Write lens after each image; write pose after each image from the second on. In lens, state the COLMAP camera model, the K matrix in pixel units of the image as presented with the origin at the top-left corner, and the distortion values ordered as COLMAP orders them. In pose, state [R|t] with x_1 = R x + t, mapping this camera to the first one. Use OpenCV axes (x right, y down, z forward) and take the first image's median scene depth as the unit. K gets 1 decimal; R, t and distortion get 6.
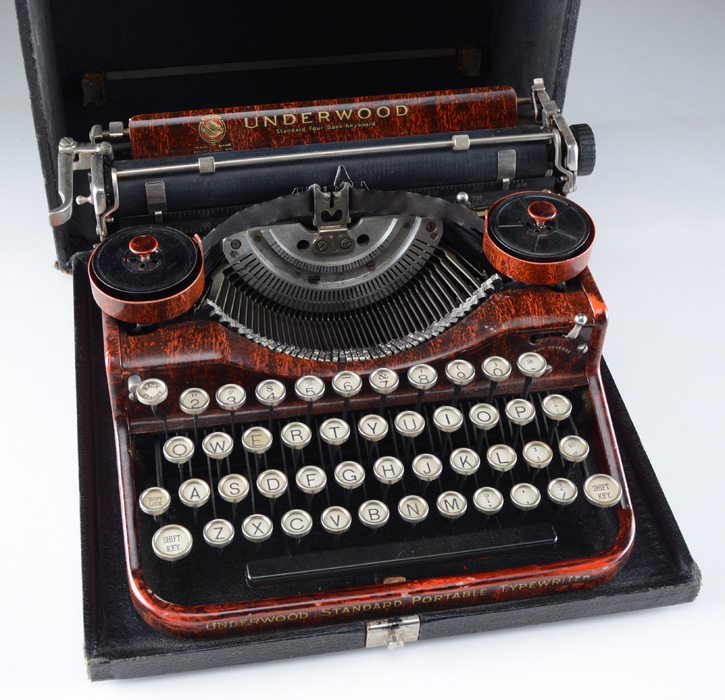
lens RADIAL K [[1192.2, 0, 319.5], [0, 1192.2, 364.0], [0, 0, 1]] dist [-0.042361, 0.000000]
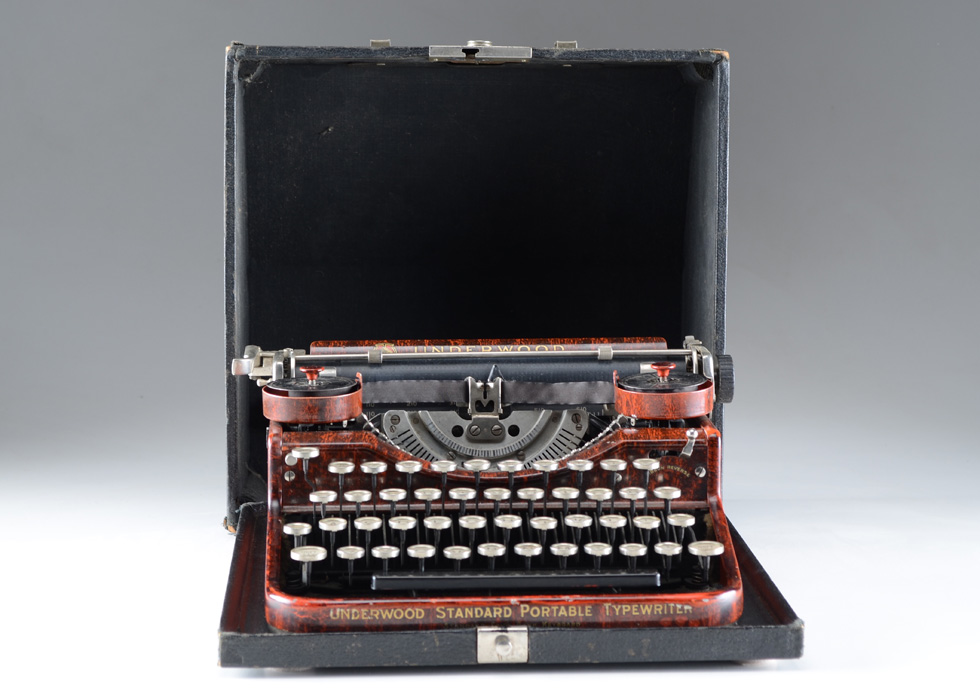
lens RADIAL K [[2154.8, 0, 490.5], [0, 2154.8, 349.9], [0, 0, 1]] dist [-0.036527, 0.000000]
pose [[0.995667, 0.003949, -0.092908, 0.214851], [-0.058550, 0.802818, -0.593342, 1.088505], [0.072245, 0.596211, 0.799571, -0.661730]]
